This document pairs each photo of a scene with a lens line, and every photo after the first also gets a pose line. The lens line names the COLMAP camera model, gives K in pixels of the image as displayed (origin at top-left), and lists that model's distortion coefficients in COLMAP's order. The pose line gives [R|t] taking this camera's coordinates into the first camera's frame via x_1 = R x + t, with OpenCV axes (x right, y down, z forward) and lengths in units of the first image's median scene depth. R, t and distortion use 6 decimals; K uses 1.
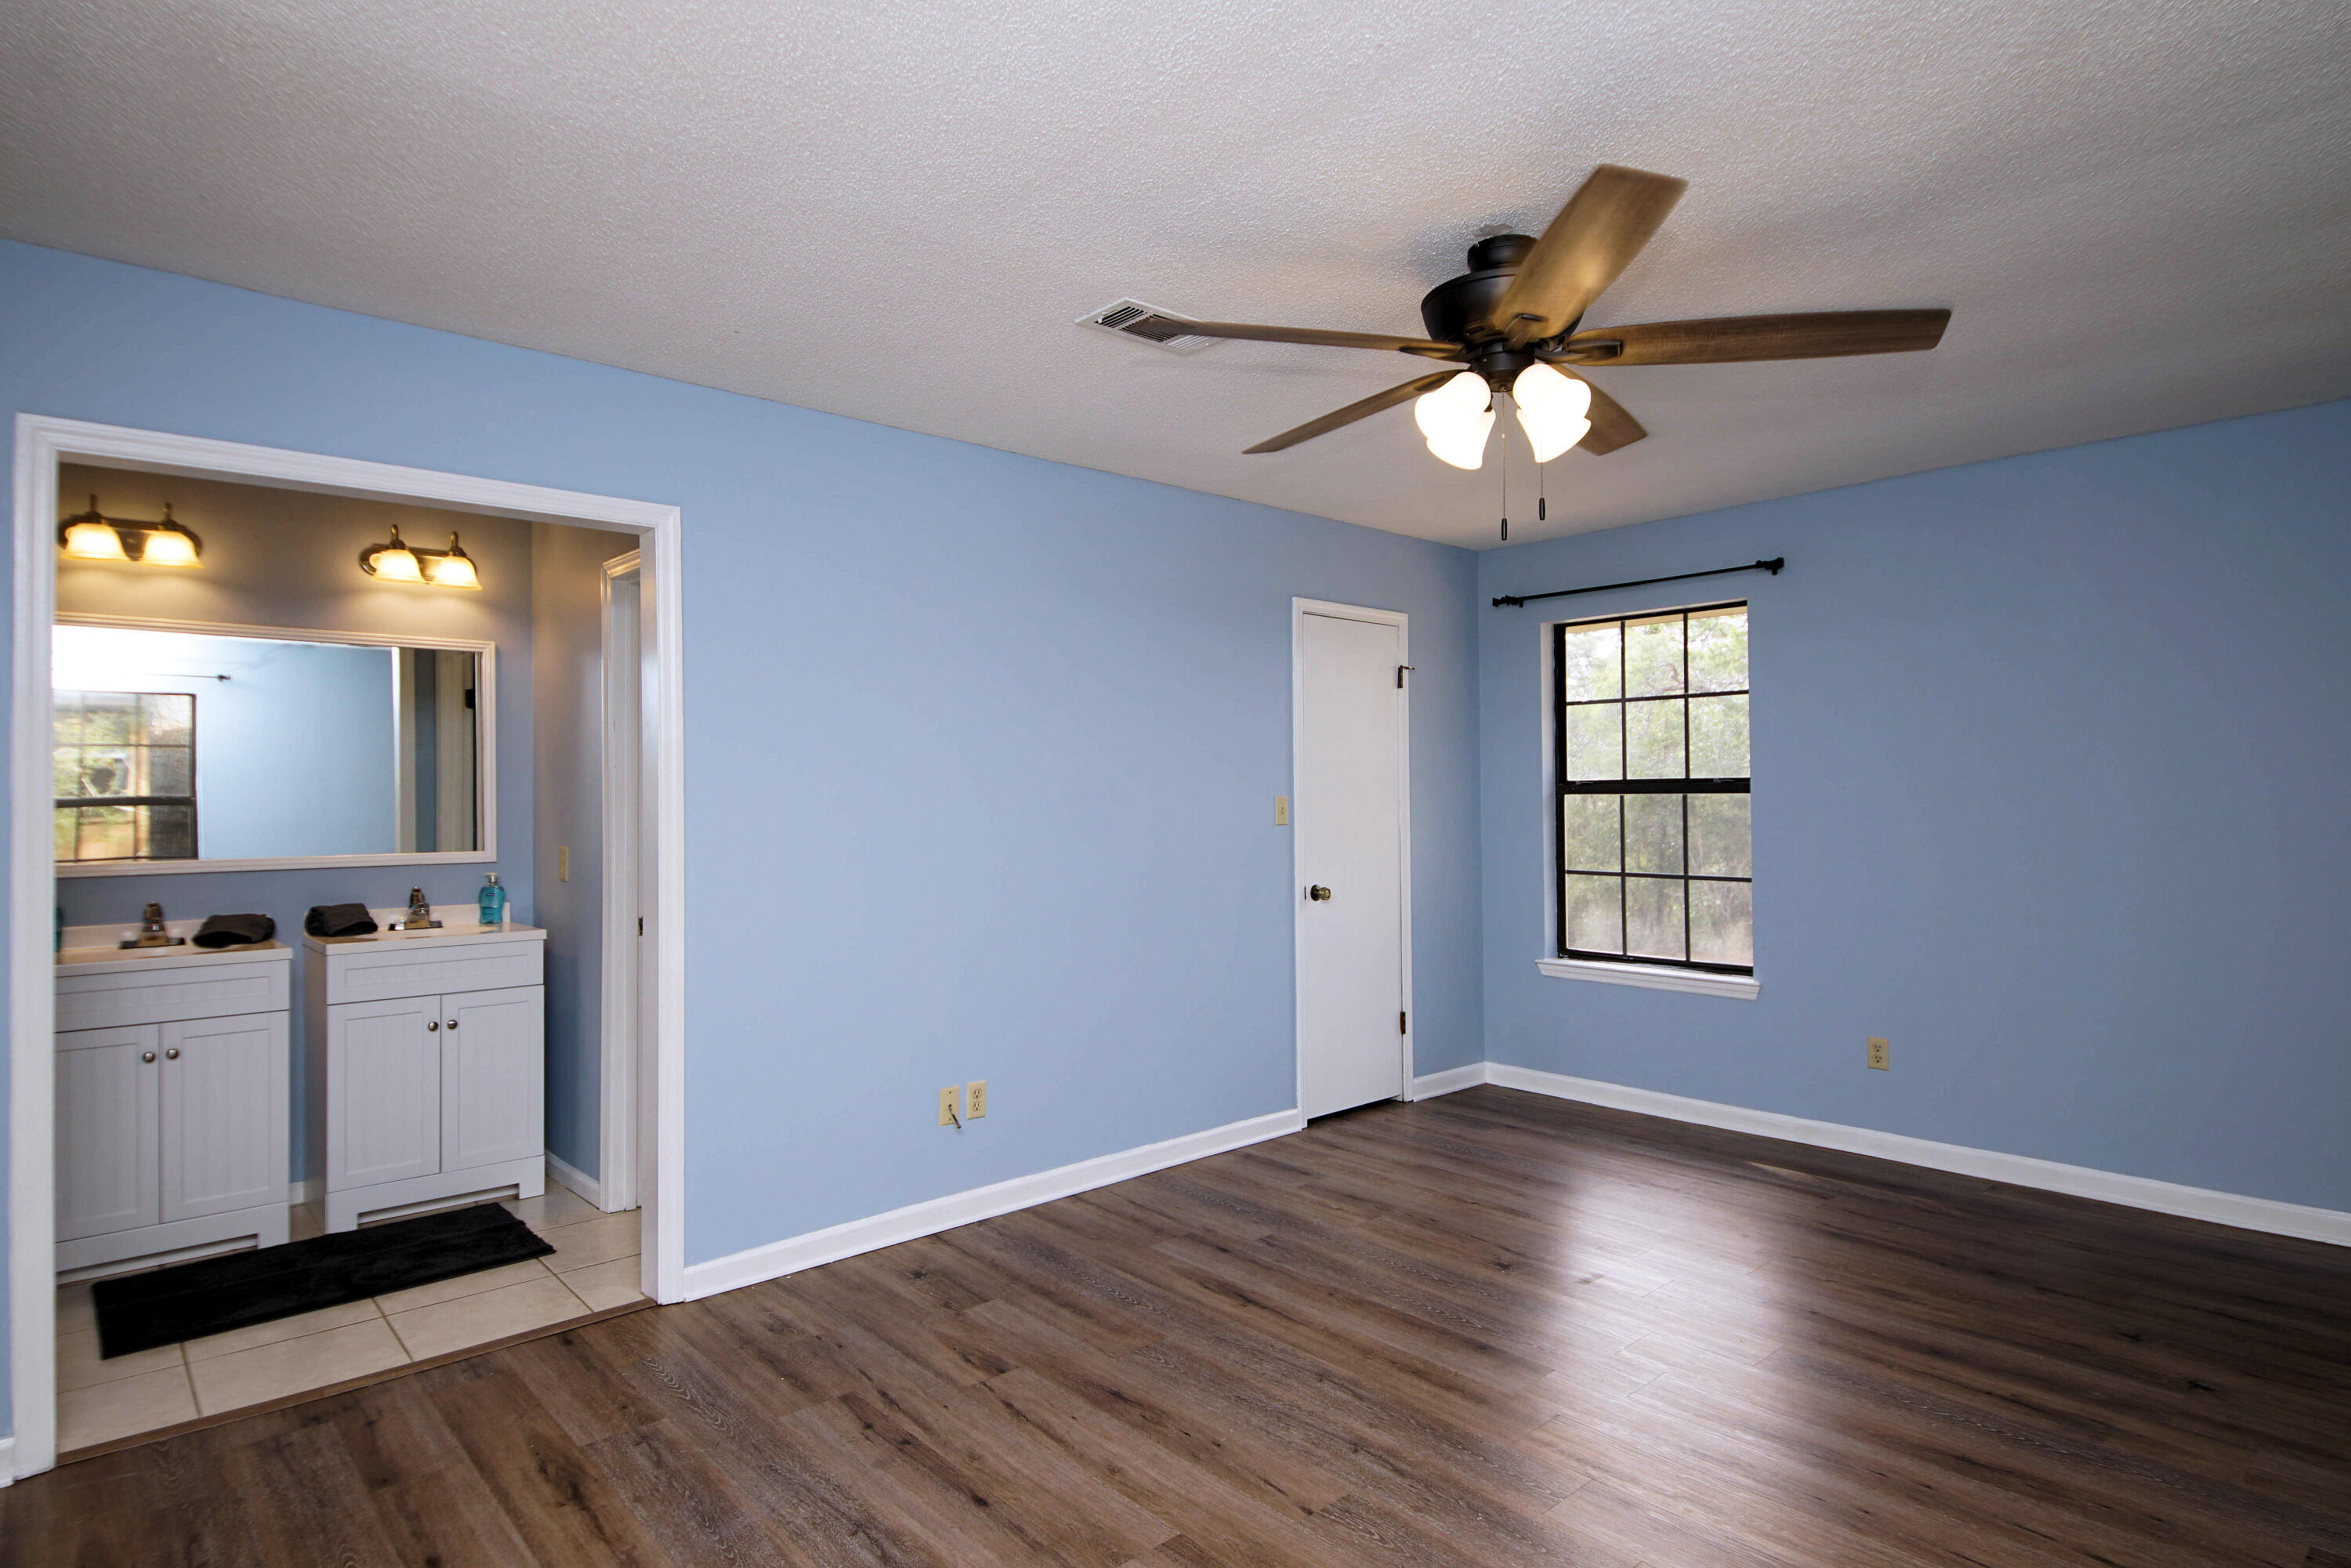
lens RADIAL K [[1260.9, 0, 1149.9], [0, 1260.9, 787.2], [0, 0, 1]] dist [0.028165, -0.025574]
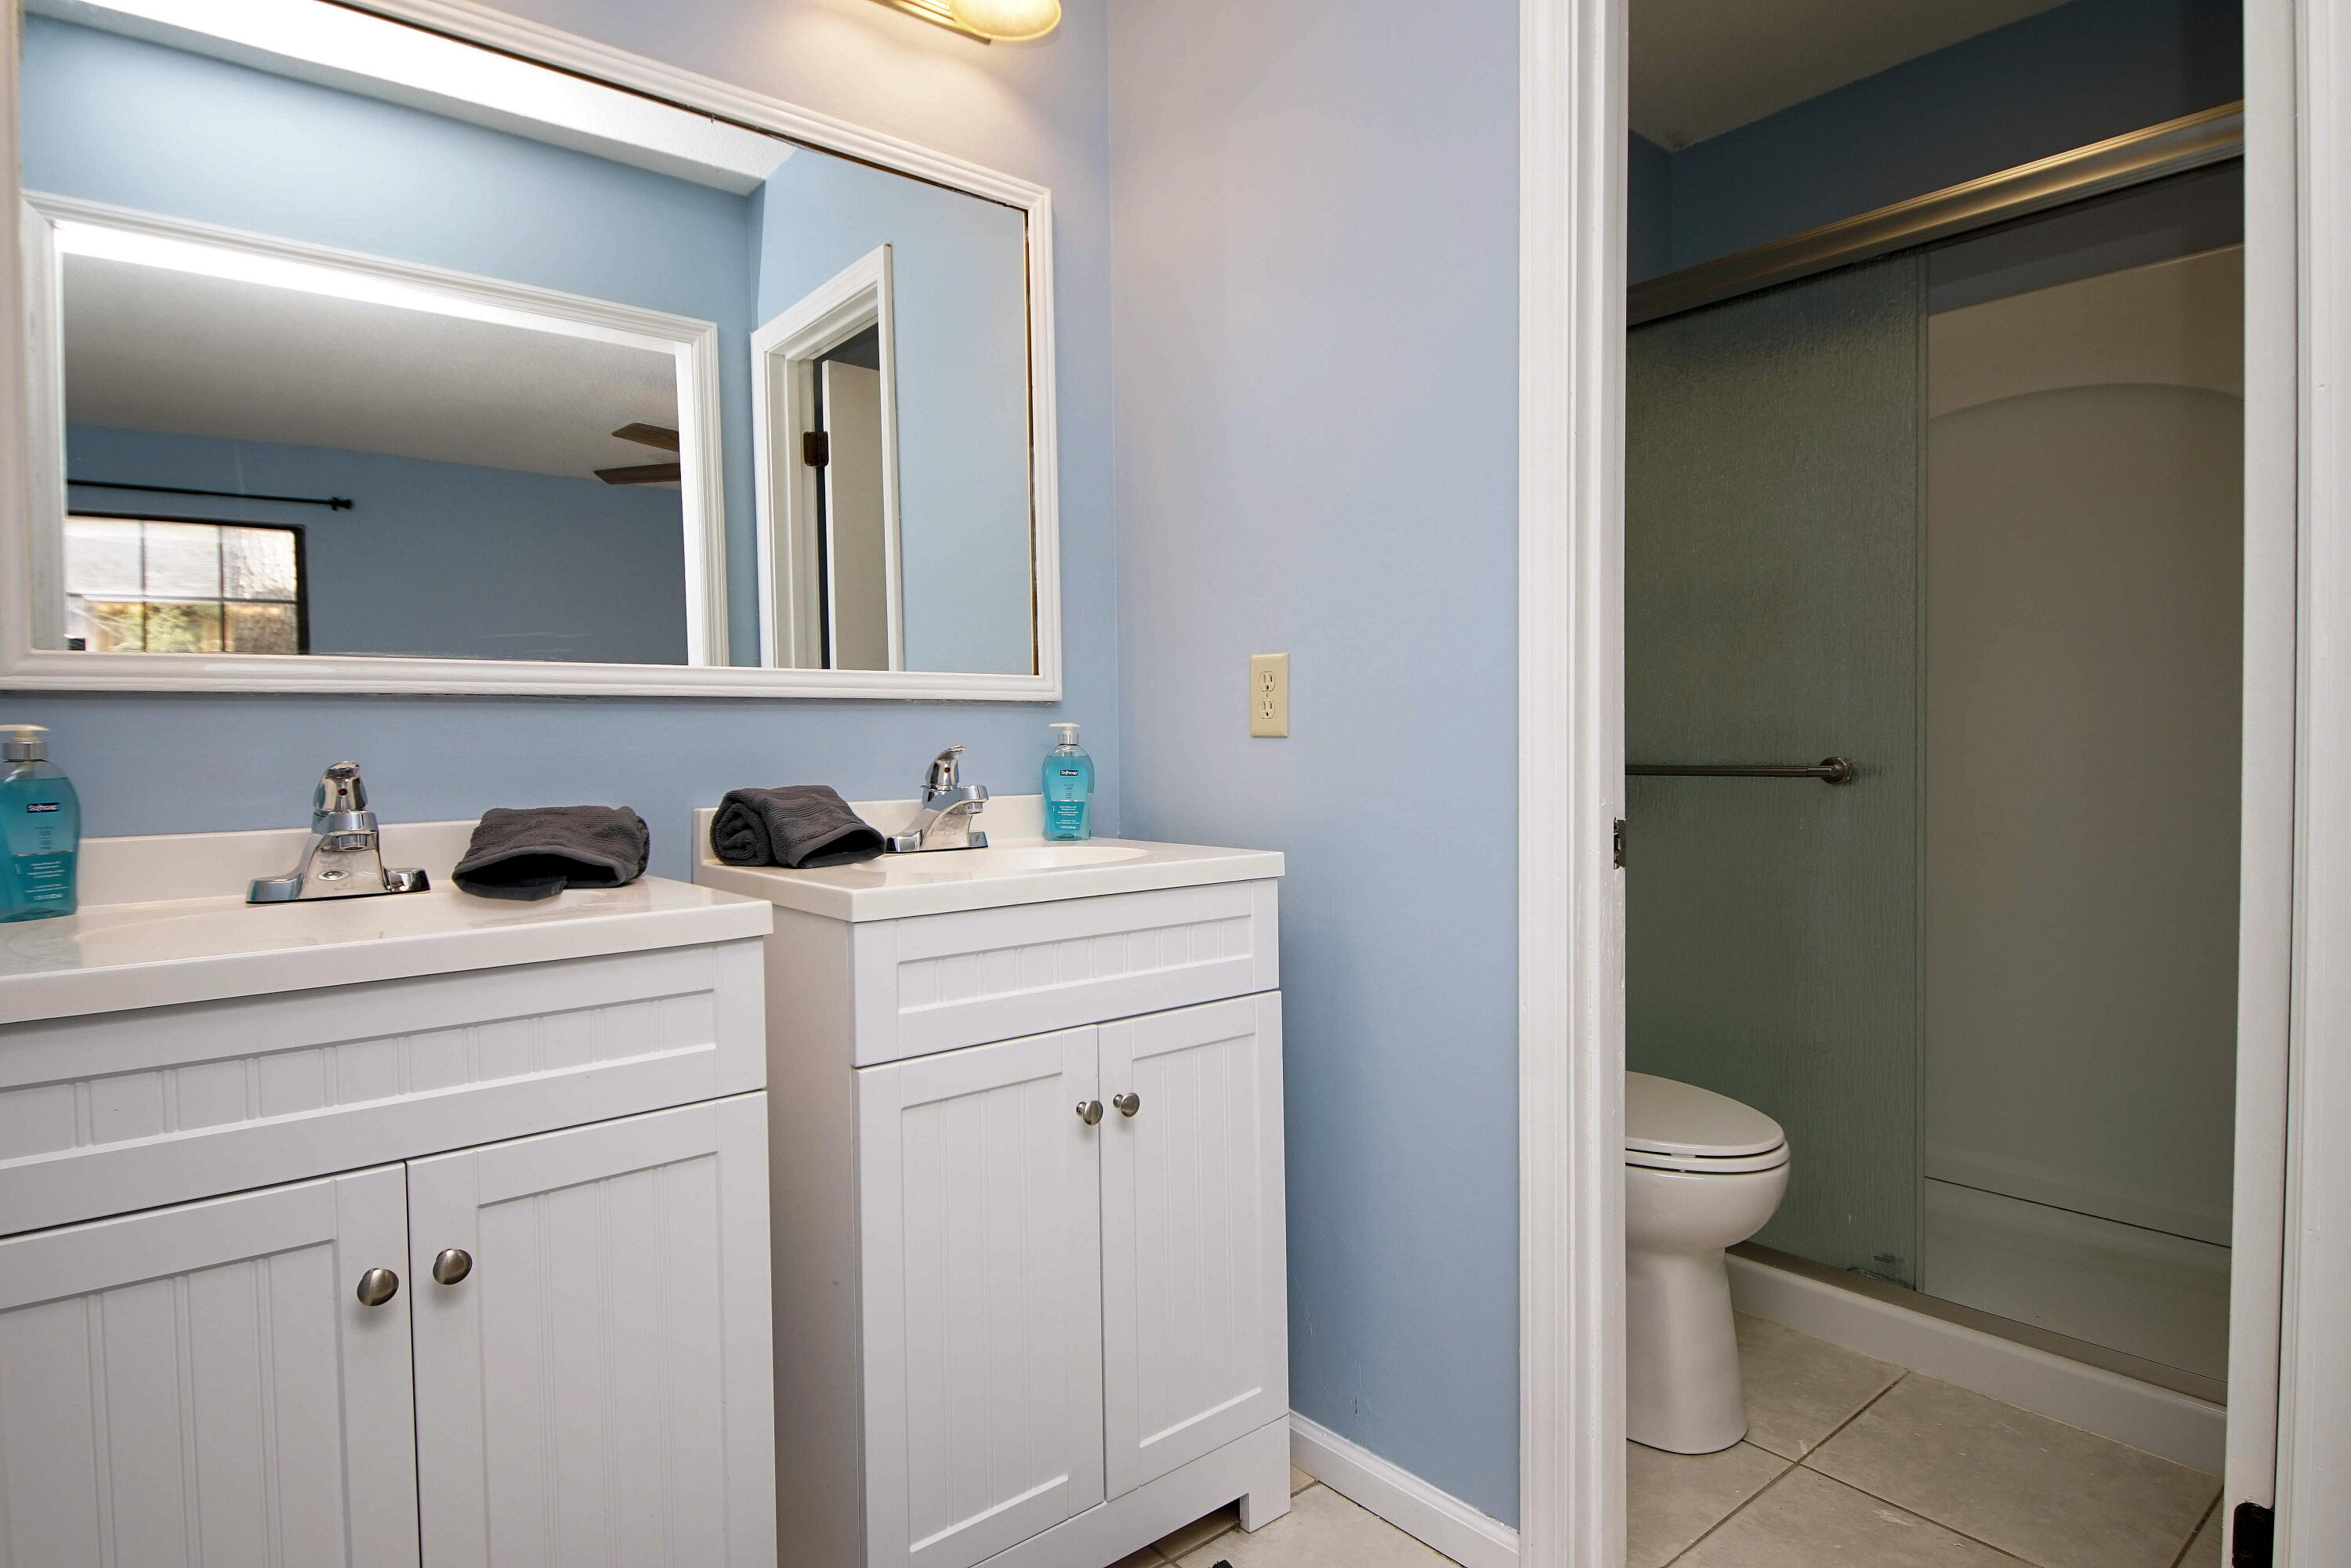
lens RADIAL K [[1260.9, 0, 1140.4], [0, 1260.9, 785.8], [0, 0, 1]] dist [0.028165, -0.025574]
pose [[0.999231, -0.005850, -0.038768, -0.531398], [0.007364, 0.999211, 0.039020, 0.080203], [0.038509, -0.039275, 0.998486, 0.638563]]
